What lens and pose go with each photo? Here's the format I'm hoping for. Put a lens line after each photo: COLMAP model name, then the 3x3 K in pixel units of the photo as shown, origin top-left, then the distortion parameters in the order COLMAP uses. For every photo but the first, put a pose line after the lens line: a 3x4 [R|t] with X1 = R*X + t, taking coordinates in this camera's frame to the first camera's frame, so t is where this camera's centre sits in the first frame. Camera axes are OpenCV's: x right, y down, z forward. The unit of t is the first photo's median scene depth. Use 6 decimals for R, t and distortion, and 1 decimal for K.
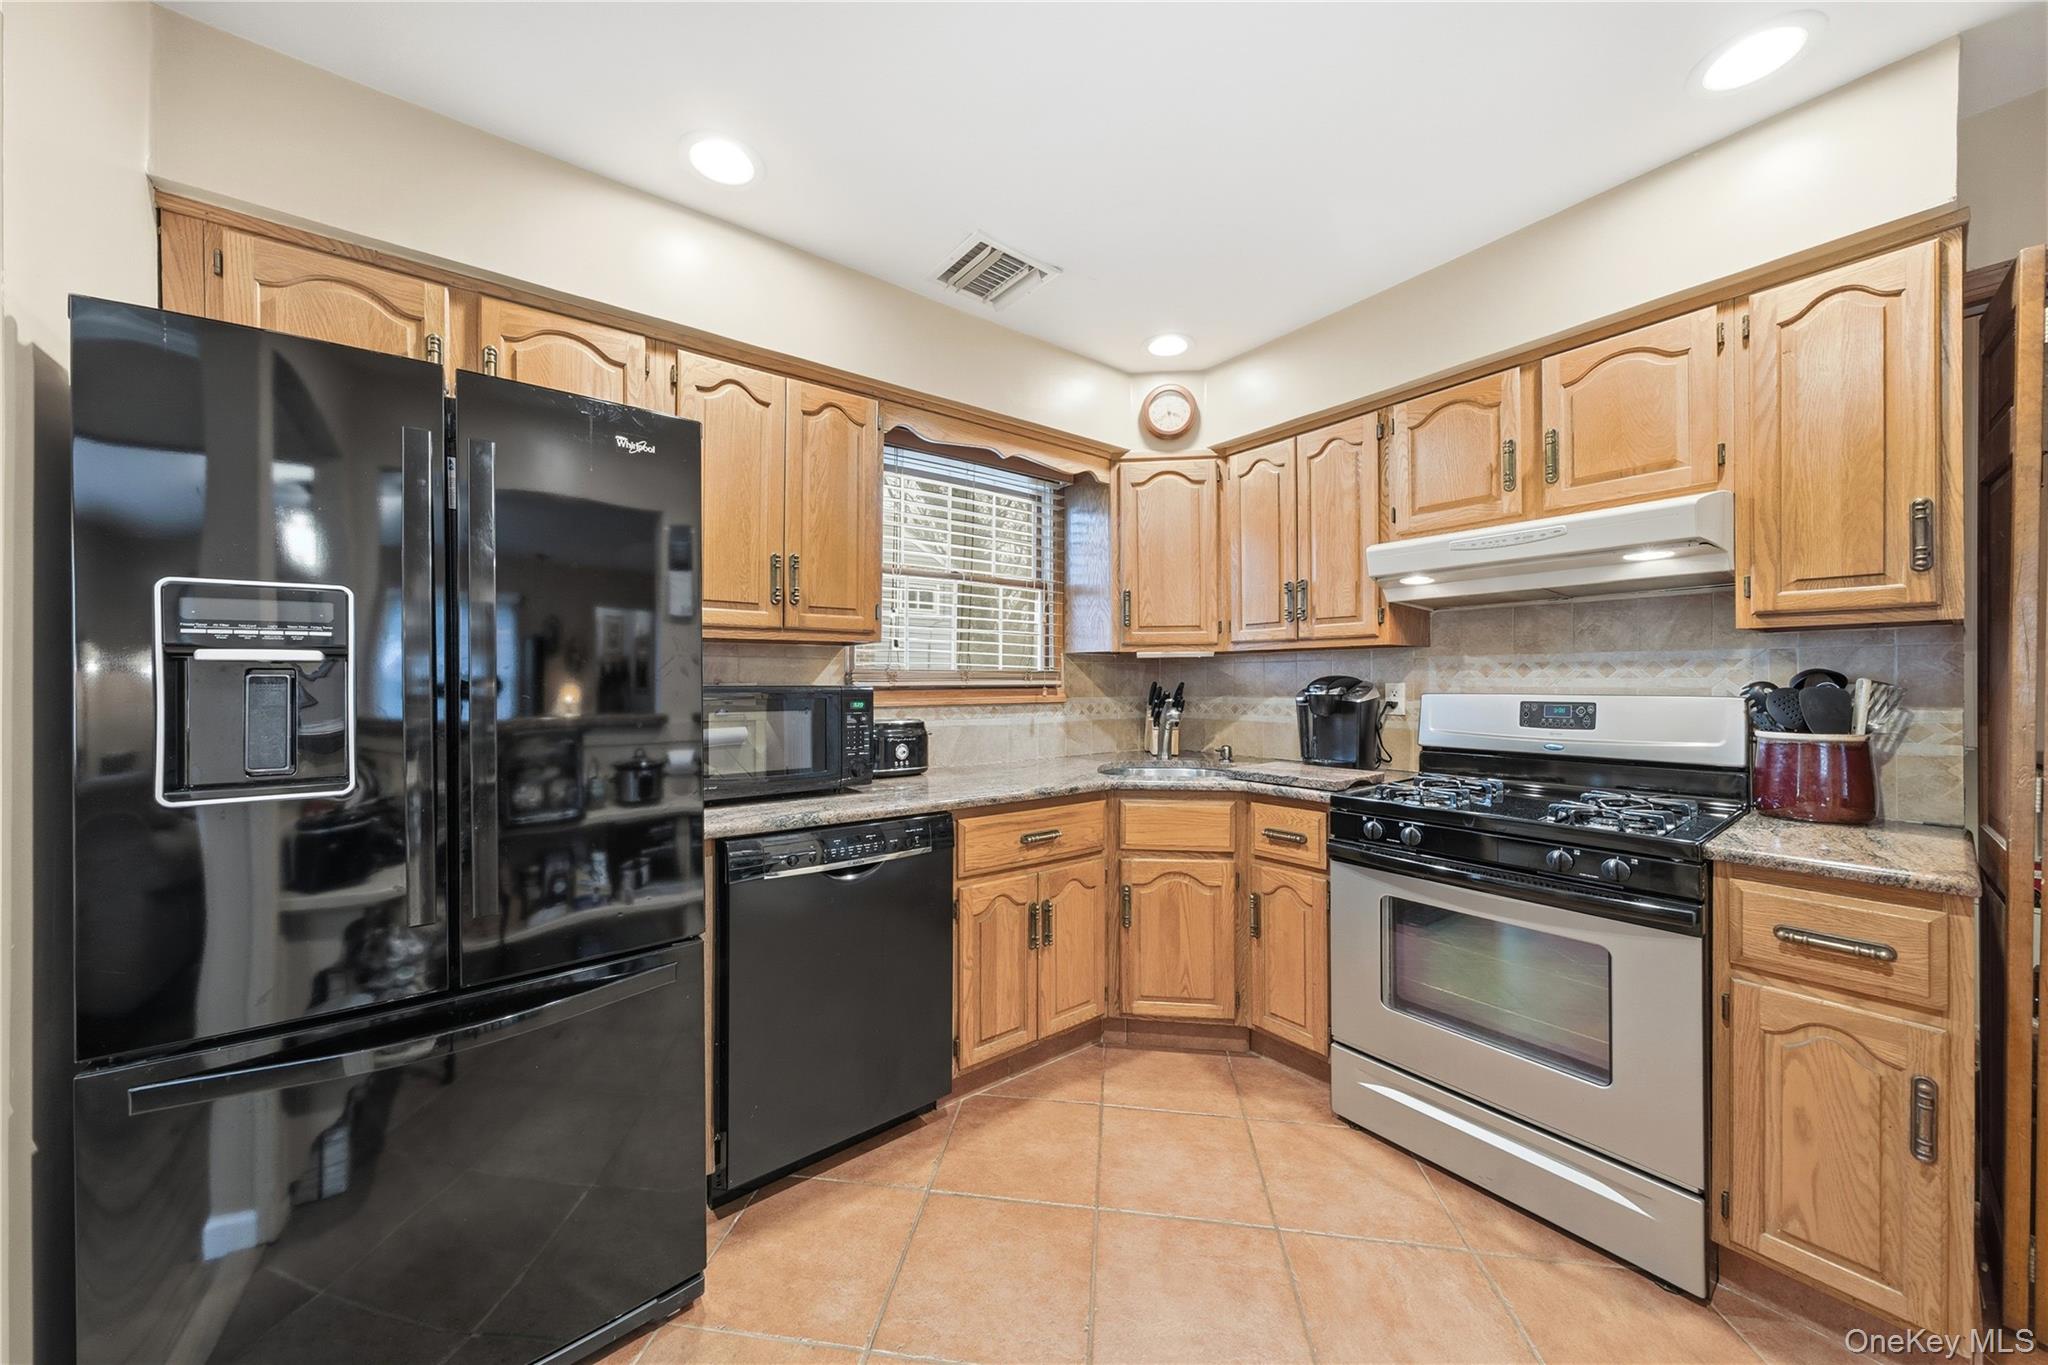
lens RADIAL K [[703.5, 0, 1016.1], [0, 703.5, 679.3], [0, 0, 1]] dist [-0.004582, 0.002195]
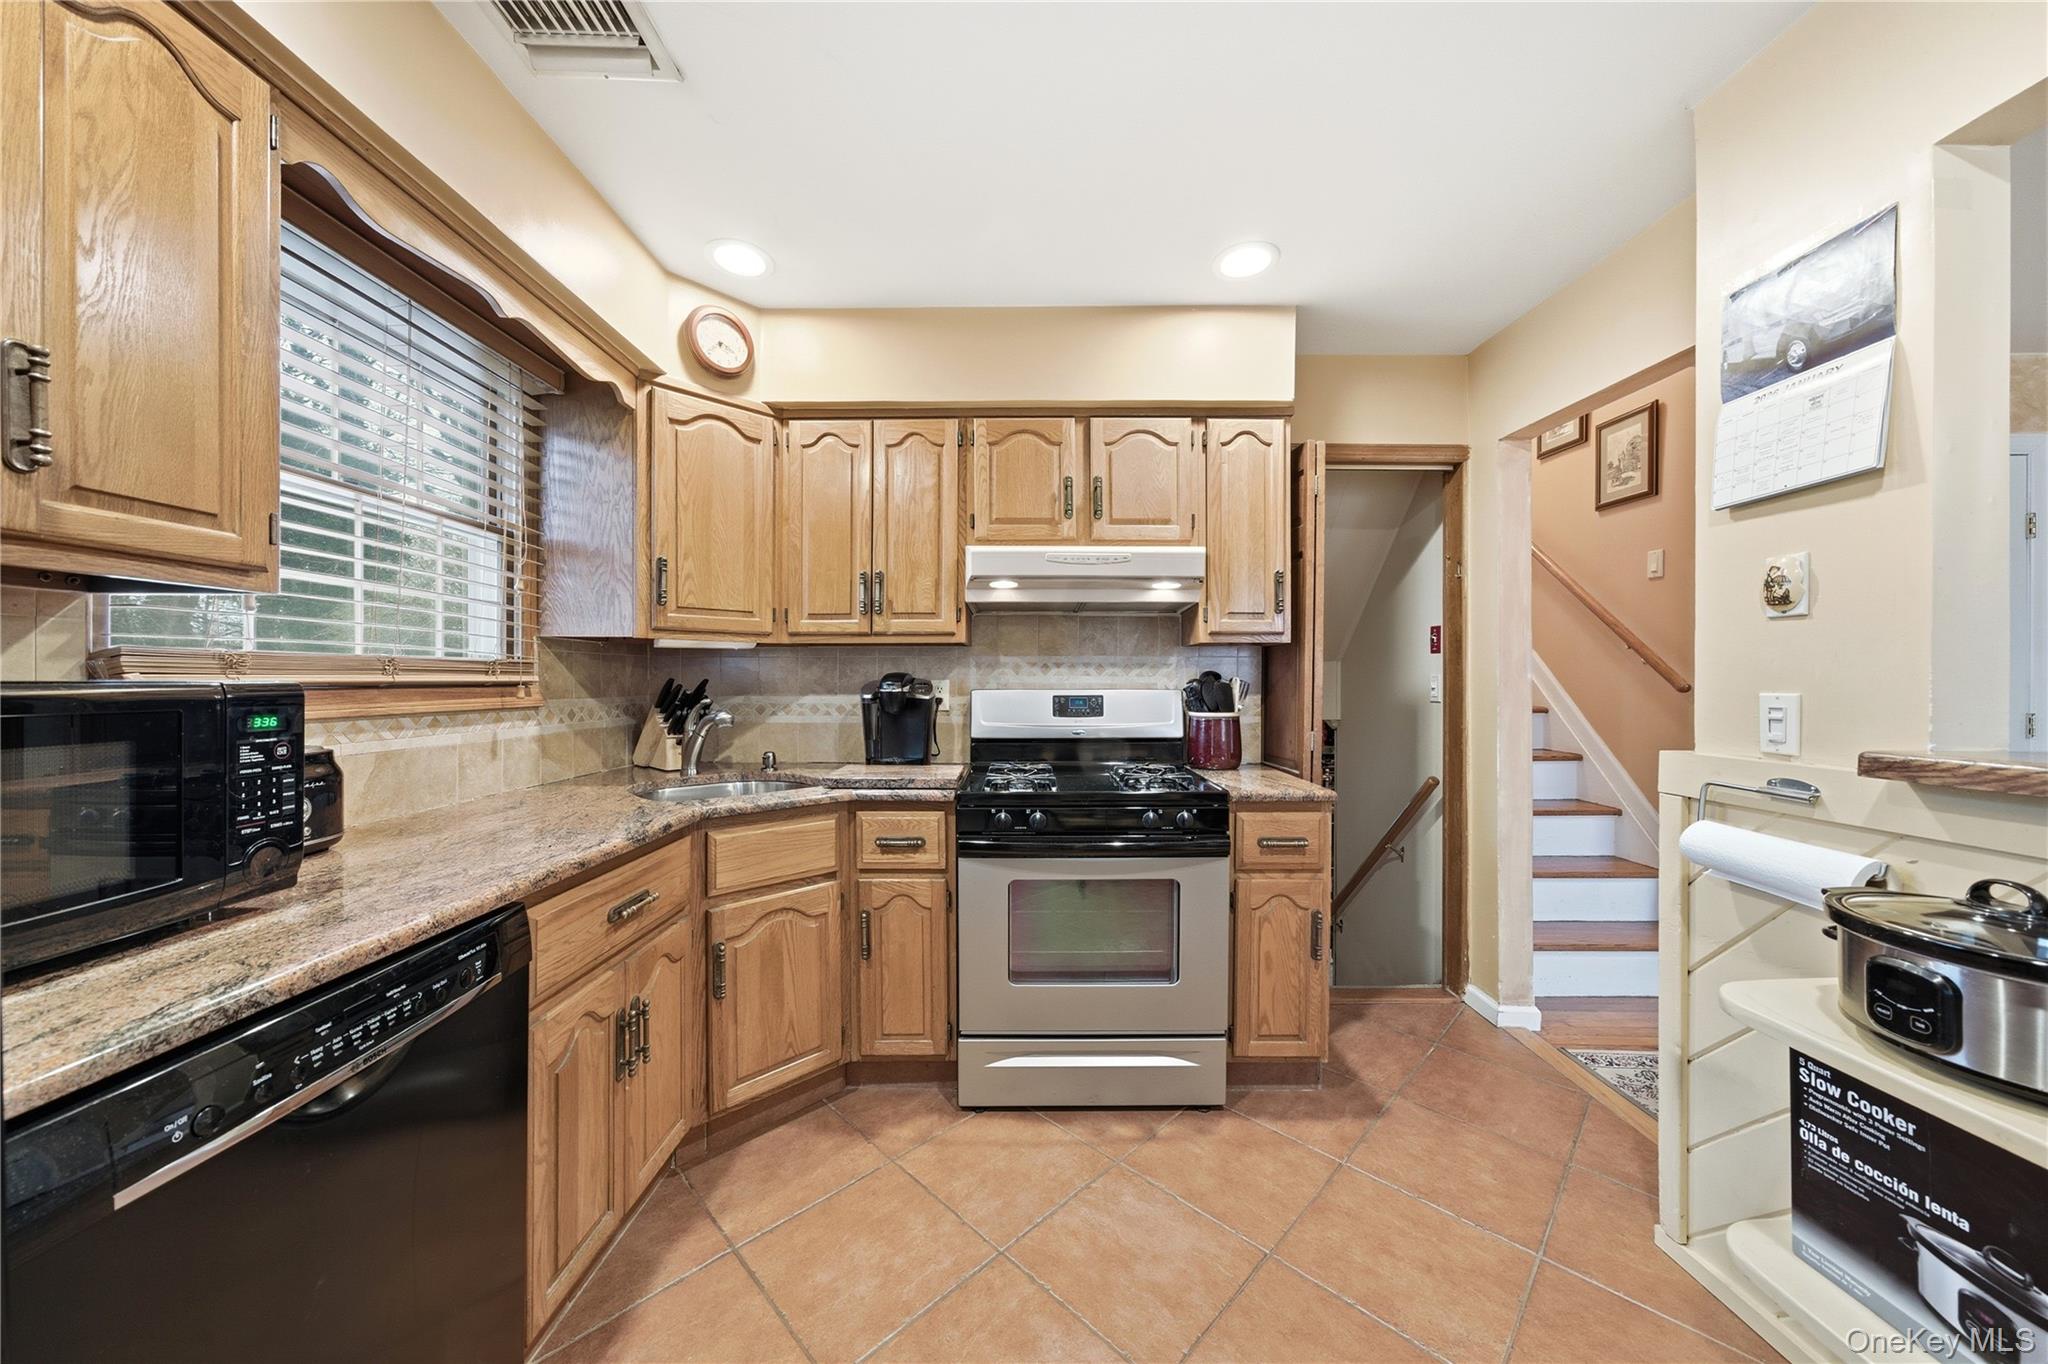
lens RADIAL K [[703.5, 0, 1017.6], [0, 703.5, 684.6], [0, 0, 1]] dist [-0.004582, 0.002195]
pose [[0.605150, -0.001861, 0.796109, -0.269835], [-0.004293, 0.999975, 0.005601, 0.006577], [-0.796100, -0.006807, 0.605127, 0.299929]]
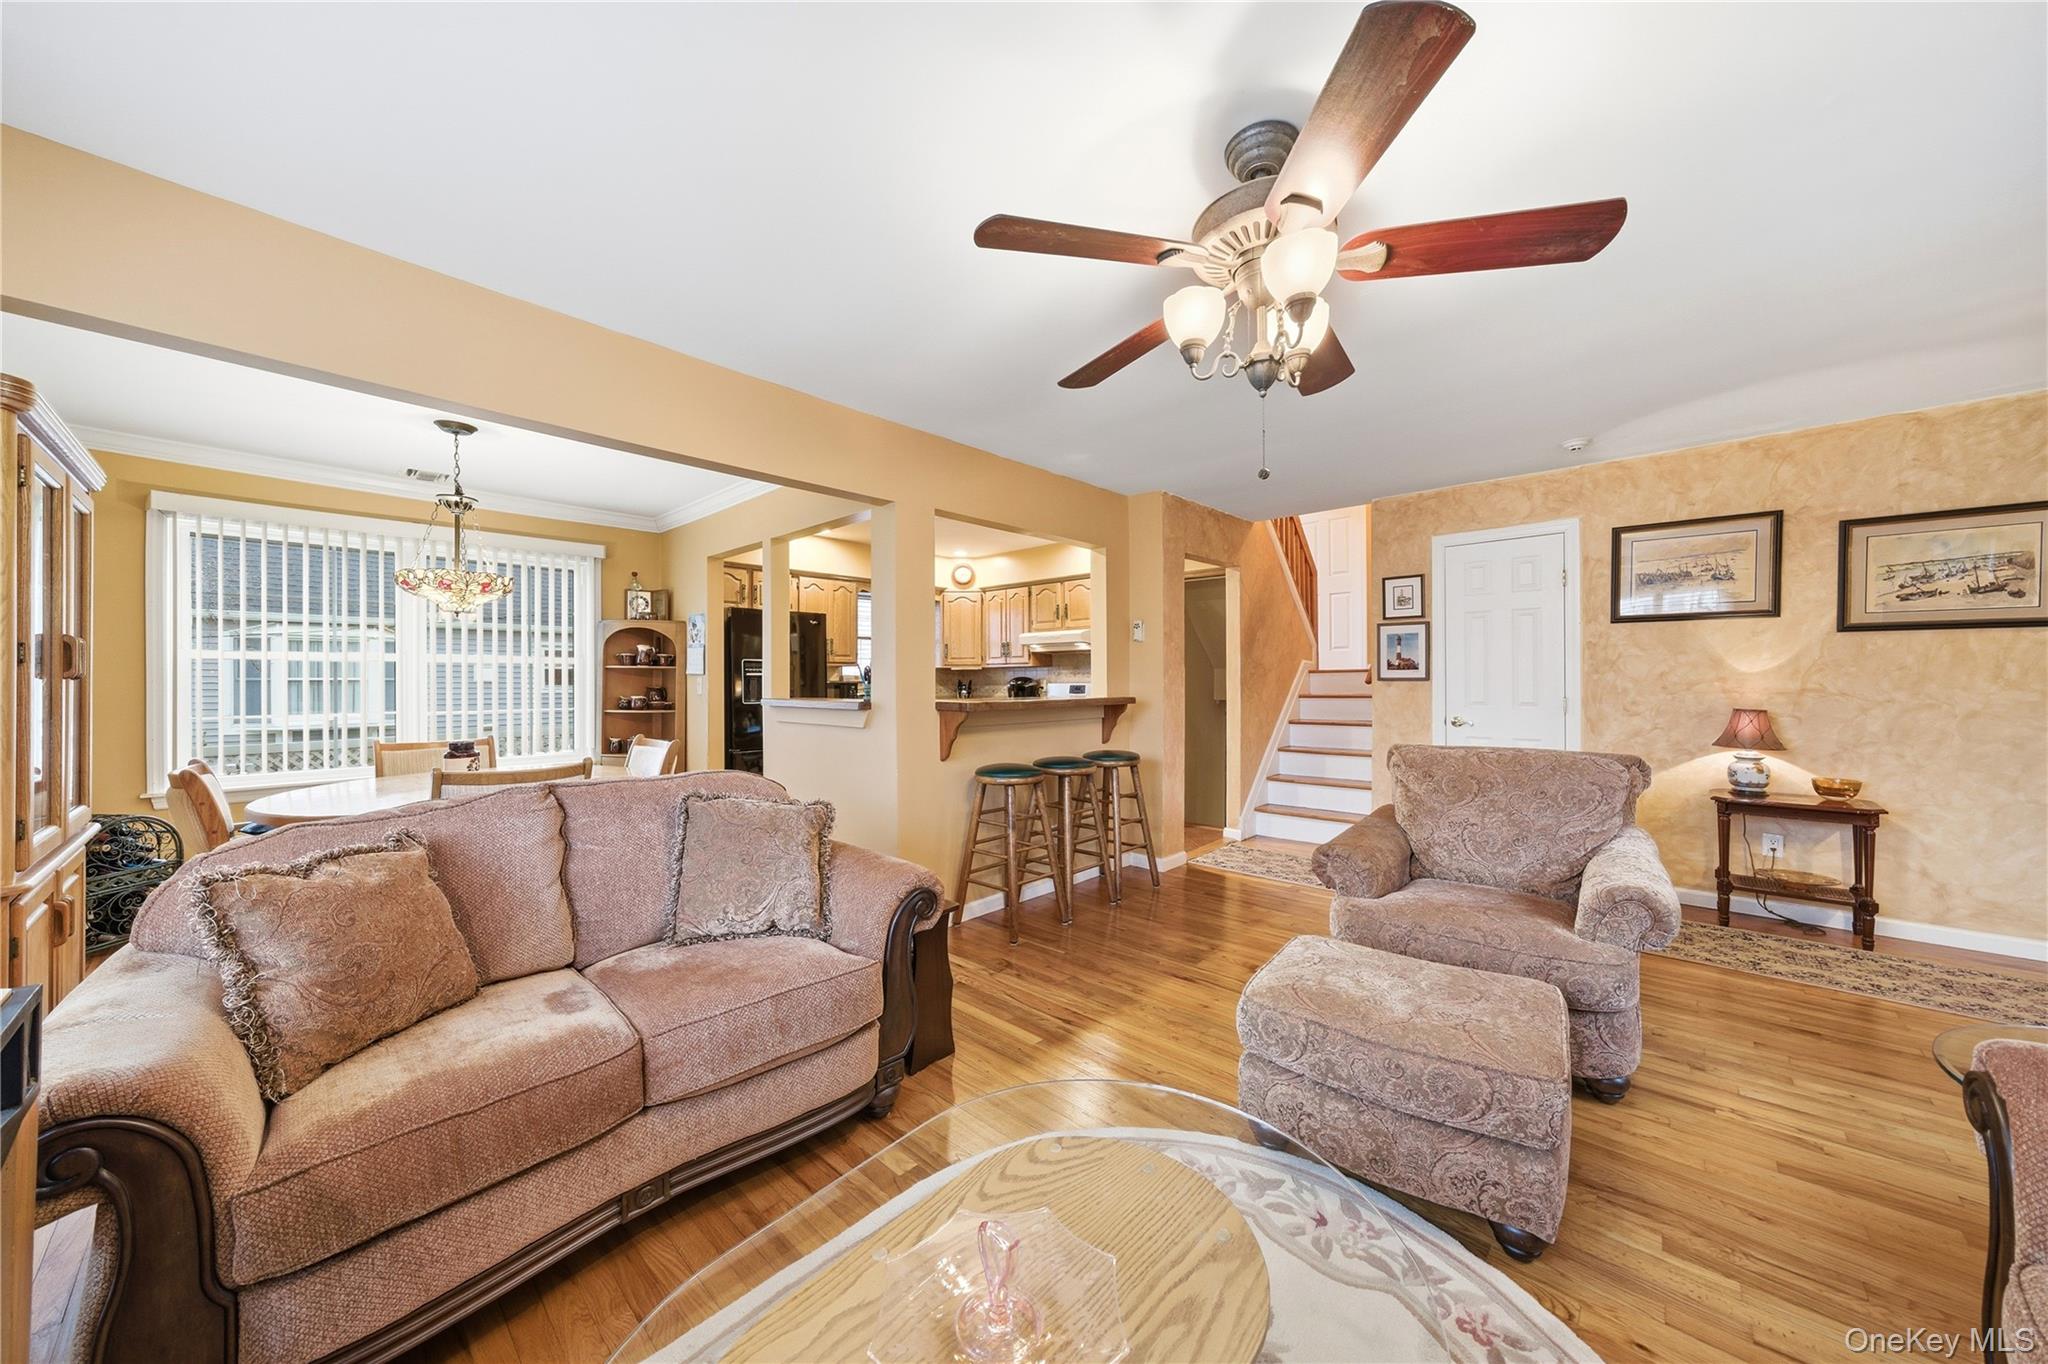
lens RADIAL K [[703.5, 0, 1006.6], [0, 703.5, 677.2], [0, 0, 1]] dist [-0.004582, 0.002195]
pose [[0.984722, 0.000096, 0.174136, -0.089240], [0.000837, 0.999986, -0.005284, 0.011437], [-0.174134, 0.005349, 0.984707, -1.916646]]
